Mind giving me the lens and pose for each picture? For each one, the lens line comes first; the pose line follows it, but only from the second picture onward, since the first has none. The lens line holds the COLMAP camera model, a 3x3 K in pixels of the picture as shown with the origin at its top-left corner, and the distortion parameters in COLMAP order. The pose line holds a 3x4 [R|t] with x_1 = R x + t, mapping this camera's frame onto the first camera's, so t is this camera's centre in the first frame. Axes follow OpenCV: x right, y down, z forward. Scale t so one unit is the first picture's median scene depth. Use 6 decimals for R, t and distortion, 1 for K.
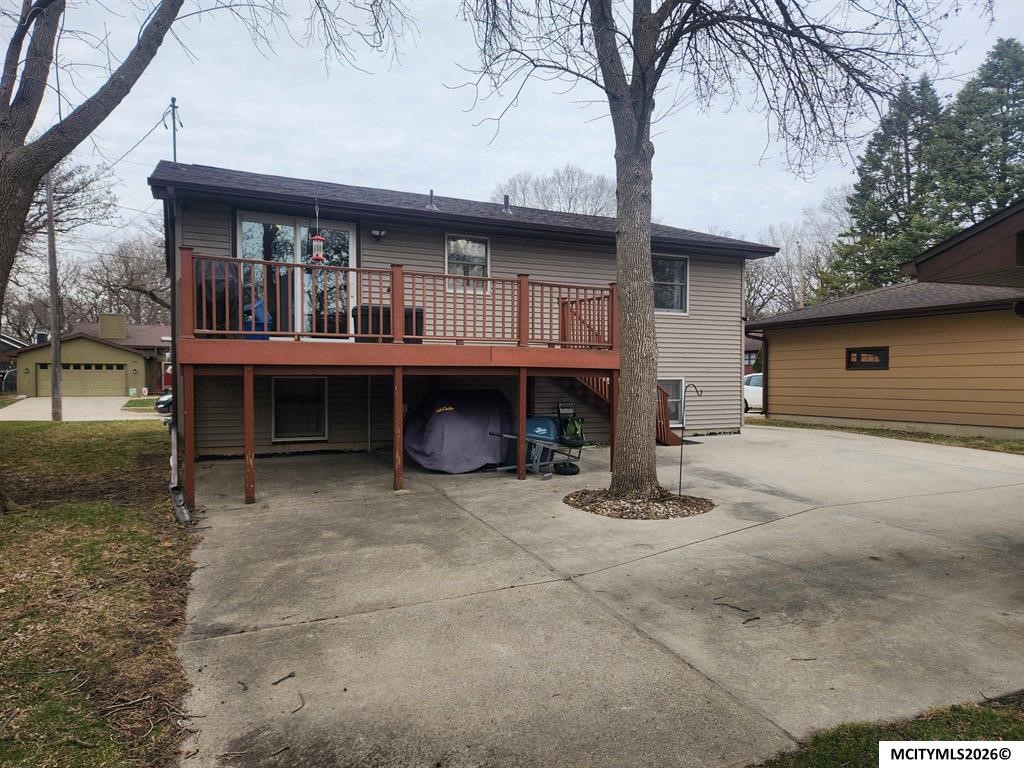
lens RADIAL K [[688.9, 0, 513.9], [0, 688.9, 386.7], [0, 0, 1]] dist [0.052280, -0.009383]
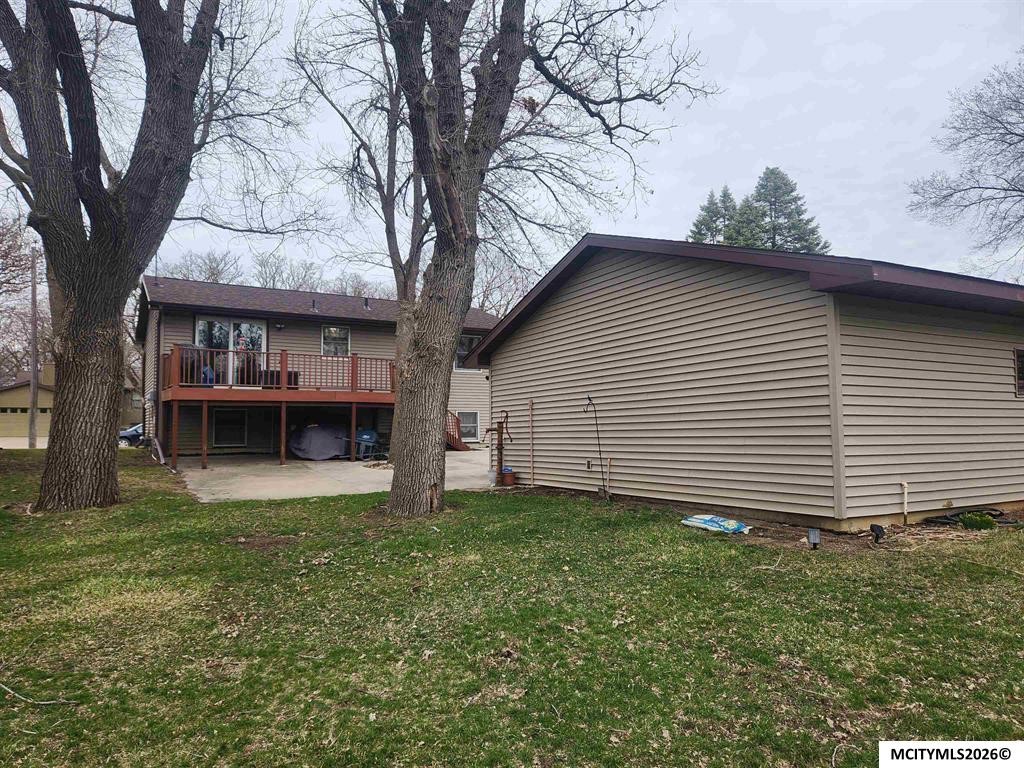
lens RADIAL K [[688.9, 0, 508.3], [0, 688.9, 380.9], [0, 0, 1]] dist [0.052280, -0.009383]
pose [[0.996307, 0.002057, 0.085839, 0.266918], [0.004272, 0.997287, -0.073488, 0.053398], [-0.085757, 0.073584, 0.993595, -0.901675]]
